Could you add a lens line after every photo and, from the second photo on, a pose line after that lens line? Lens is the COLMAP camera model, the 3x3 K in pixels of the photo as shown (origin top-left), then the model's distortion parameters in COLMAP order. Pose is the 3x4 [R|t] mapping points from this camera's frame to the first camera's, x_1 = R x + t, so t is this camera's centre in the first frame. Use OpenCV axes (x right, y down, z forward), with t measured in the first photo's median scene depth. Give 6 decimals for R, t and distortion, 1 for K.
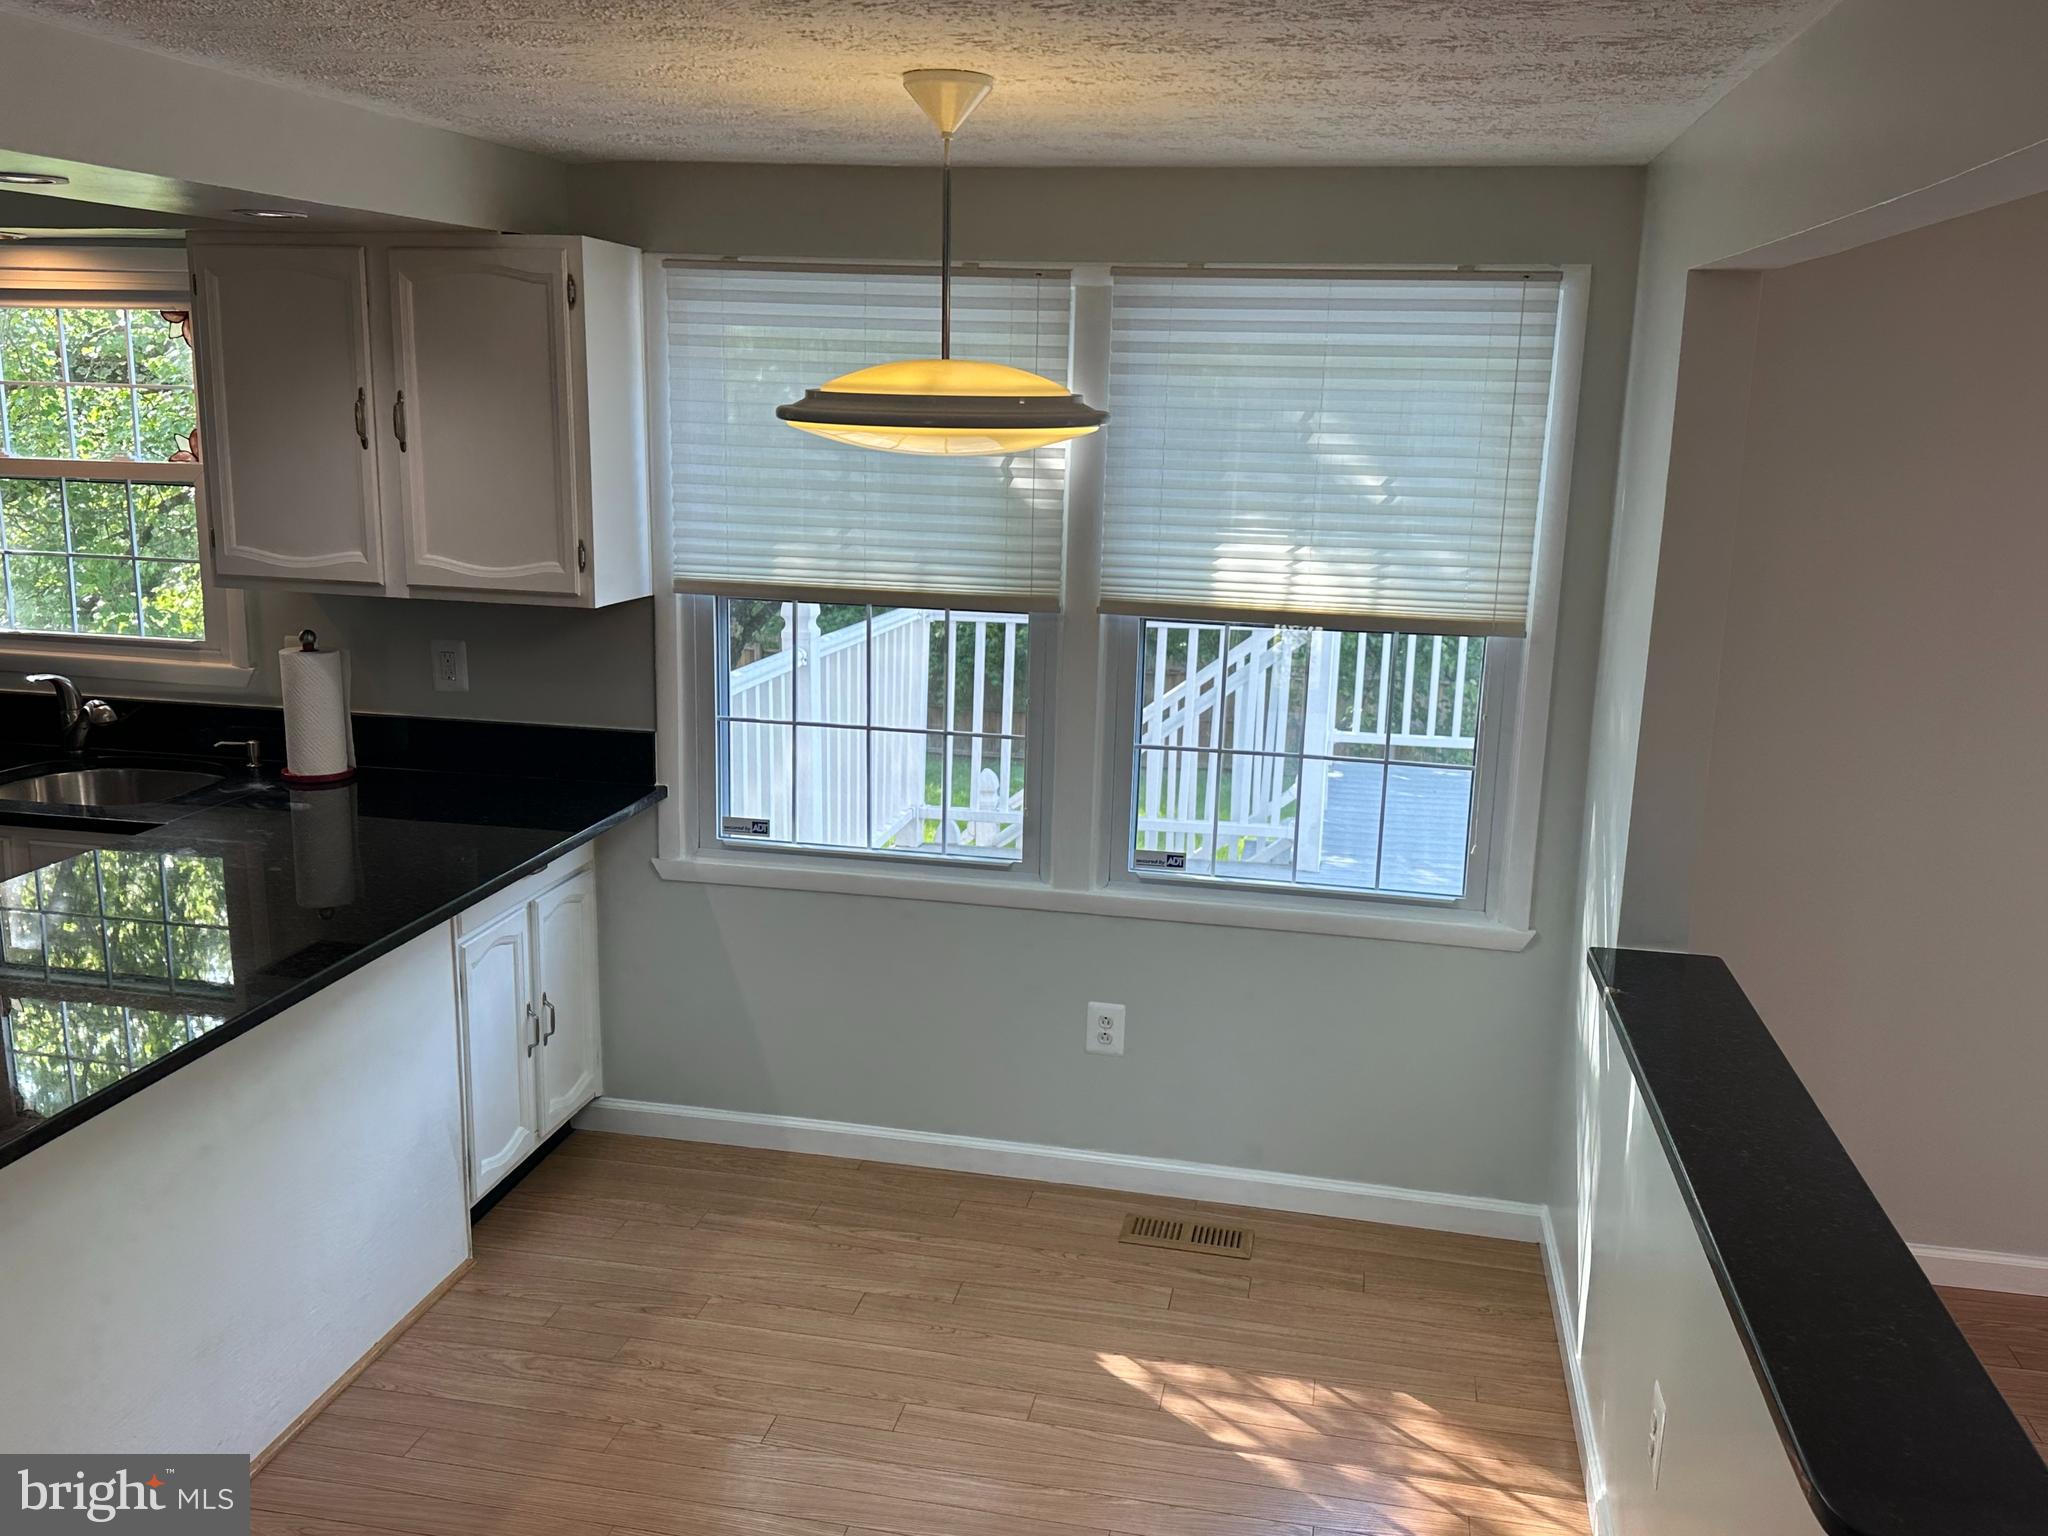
lens RADIAL K [[1754.3, 0, 1013.0], [0, 1754.3, 776.1], [0, 0, 1]] dist [0.071308, -0.008326]
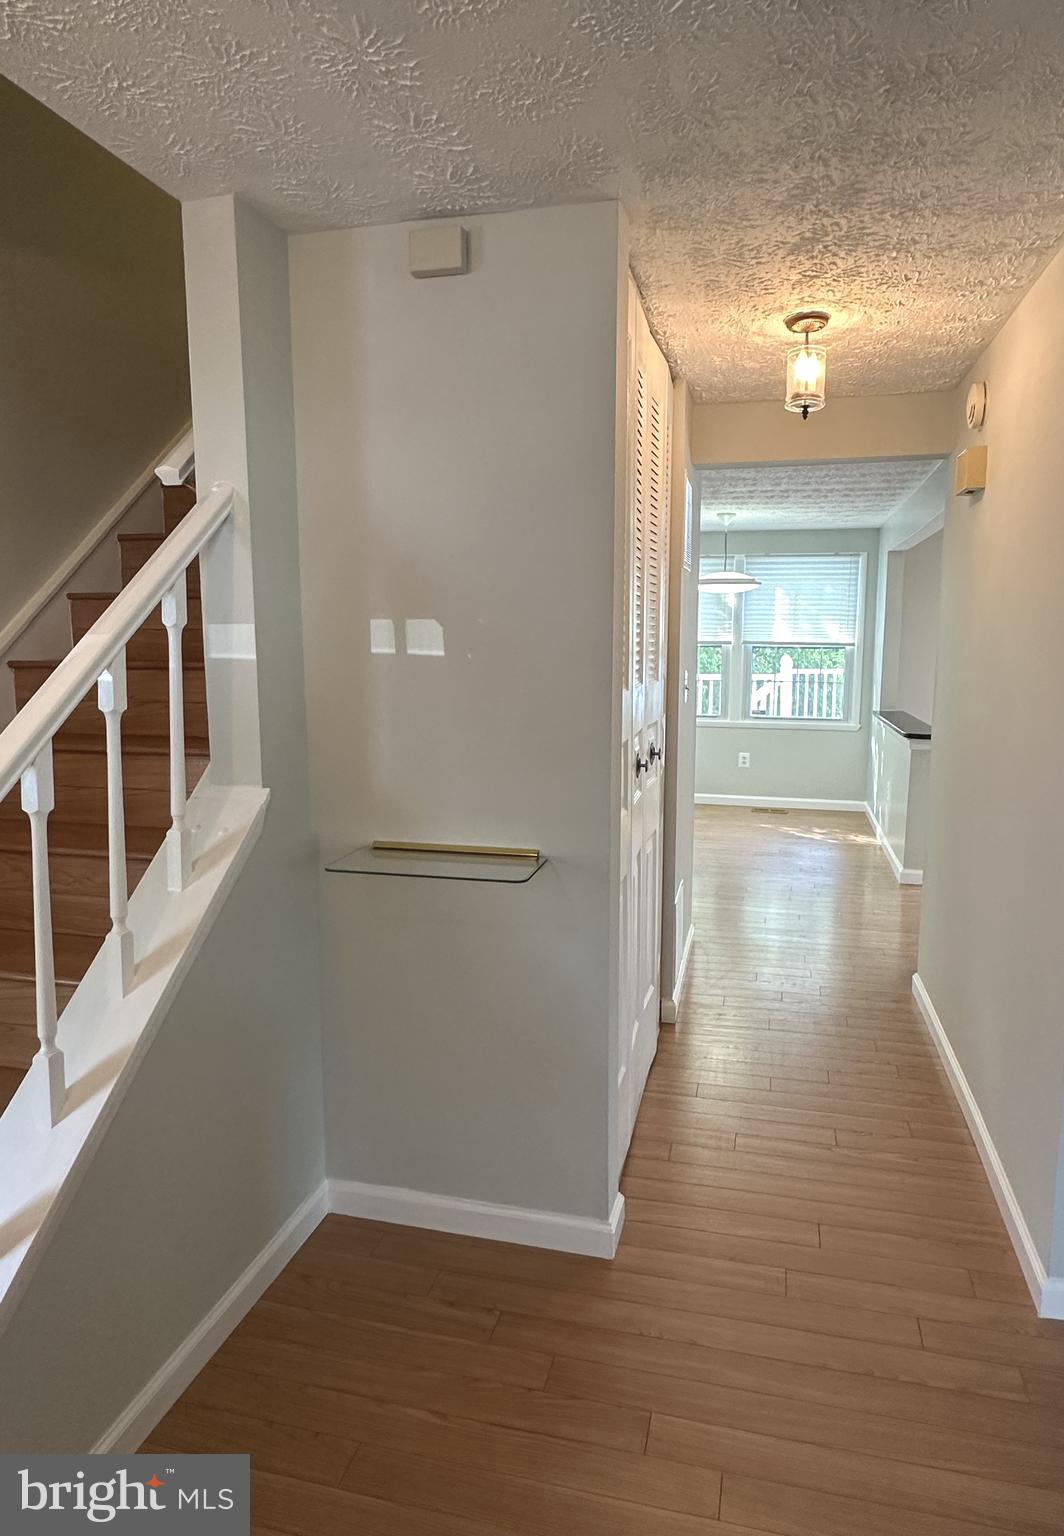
lens RADIAL K [[919.5, 0, 564.8], [0, 919.5, 769.1], [0, 0, 1]] dist [0.008794, -0.002437]
pose [[0.999526, -0.020035, -0.023387, -0.301883], [0.018344, 0.997349, -0.070413, 0.318013], [0.024735, 0.069951, 0.997244, -0.999968]]
